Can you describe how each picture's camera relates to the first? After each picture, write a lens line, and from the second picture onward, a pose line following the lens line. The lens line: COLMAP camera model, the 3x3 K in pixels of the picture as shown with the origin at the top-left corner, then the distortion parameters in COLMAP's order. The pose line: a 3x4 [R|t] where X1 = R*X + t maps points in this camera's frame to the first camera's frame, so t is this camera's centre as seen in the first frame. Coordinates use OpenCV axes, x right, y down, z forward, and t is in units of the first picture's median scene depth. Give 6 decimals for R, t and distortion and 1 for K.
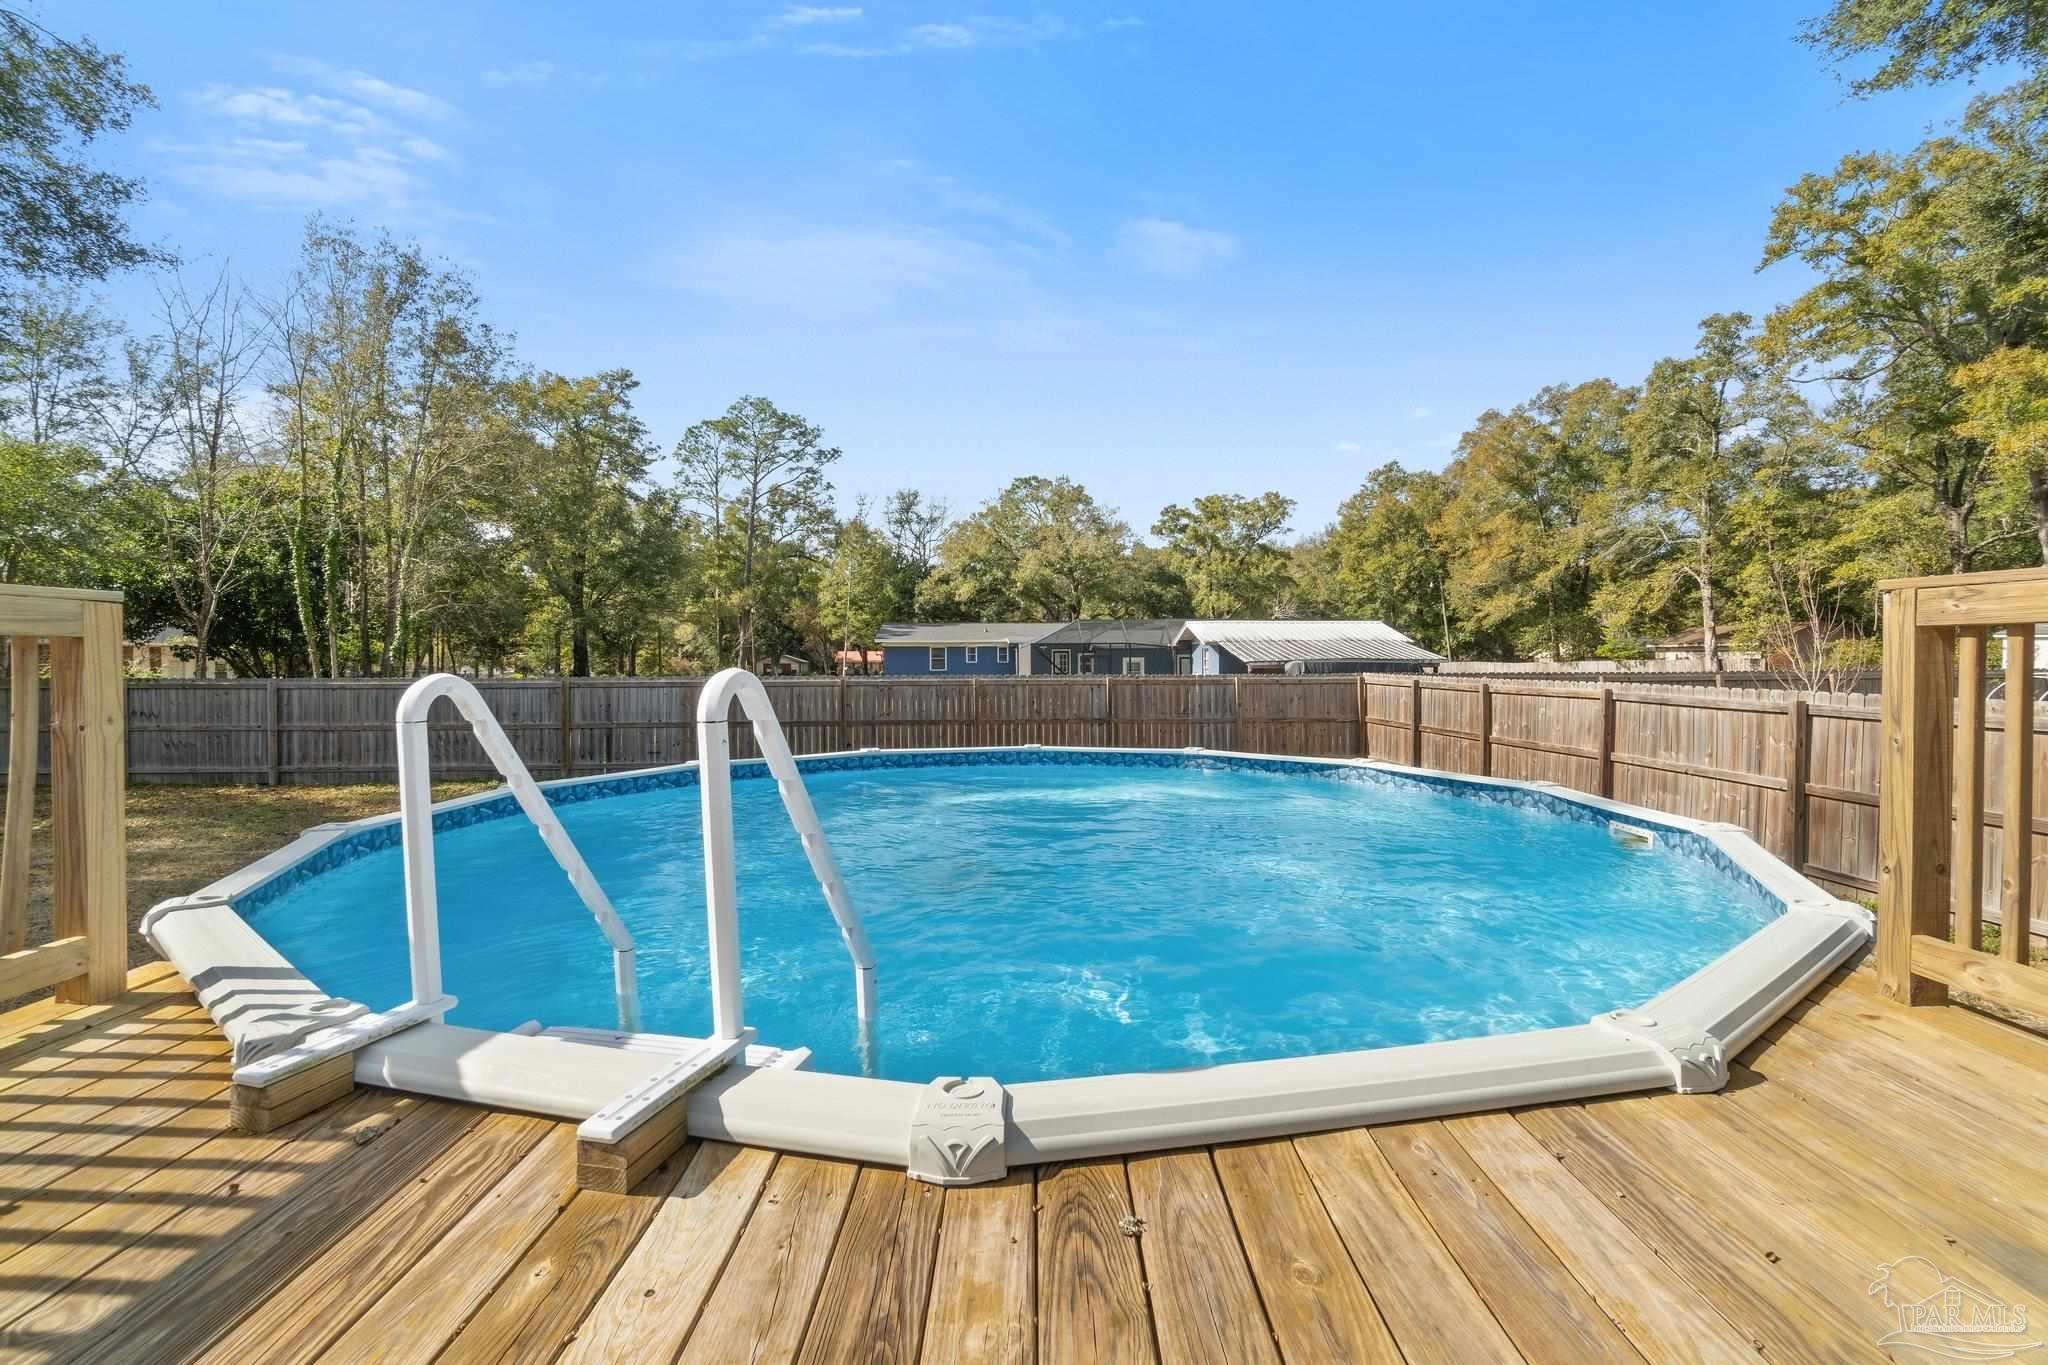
lens RADIAL K [[881.4, 0, 1022.0], [0, 881.4, 679.2], [0, 0, 1]] dist [-0.004105, 0.000497]
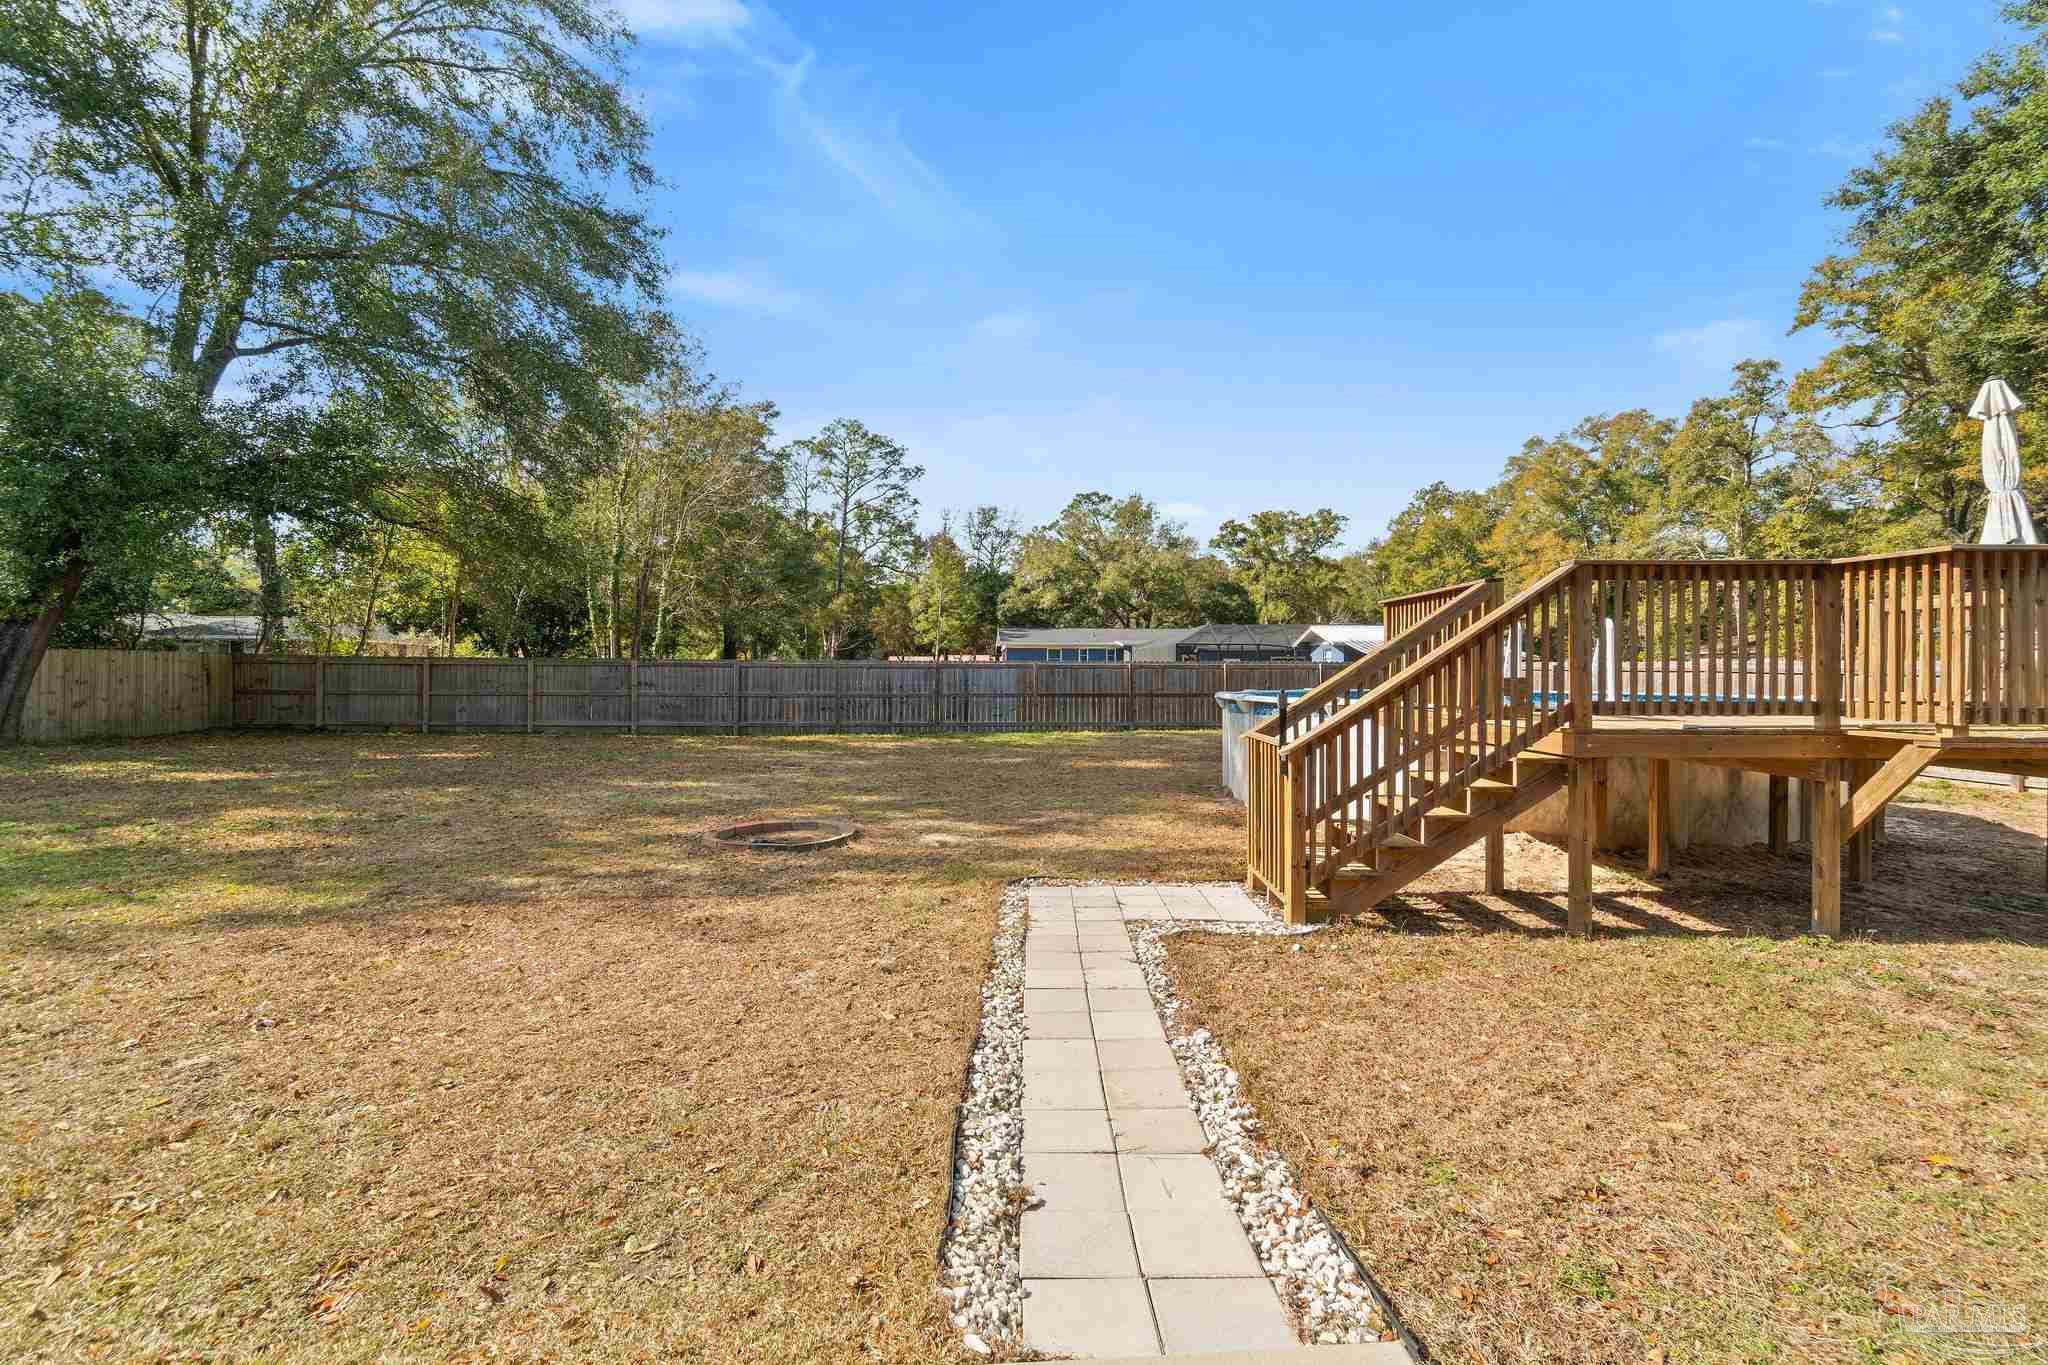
lens RADIAL K [[881.4, 0, 1024.2], [0, 881.4, 676.0], [0, 0, 1]] dist [-0.004105, 0.000497]
pose [[0.999909, 0.006989, -0.011540, -0.082886], [-0.007139, 0.999890, -0.013015, 0.009003], [0.011448, 0.013096, 0.999849, -0.089779]]
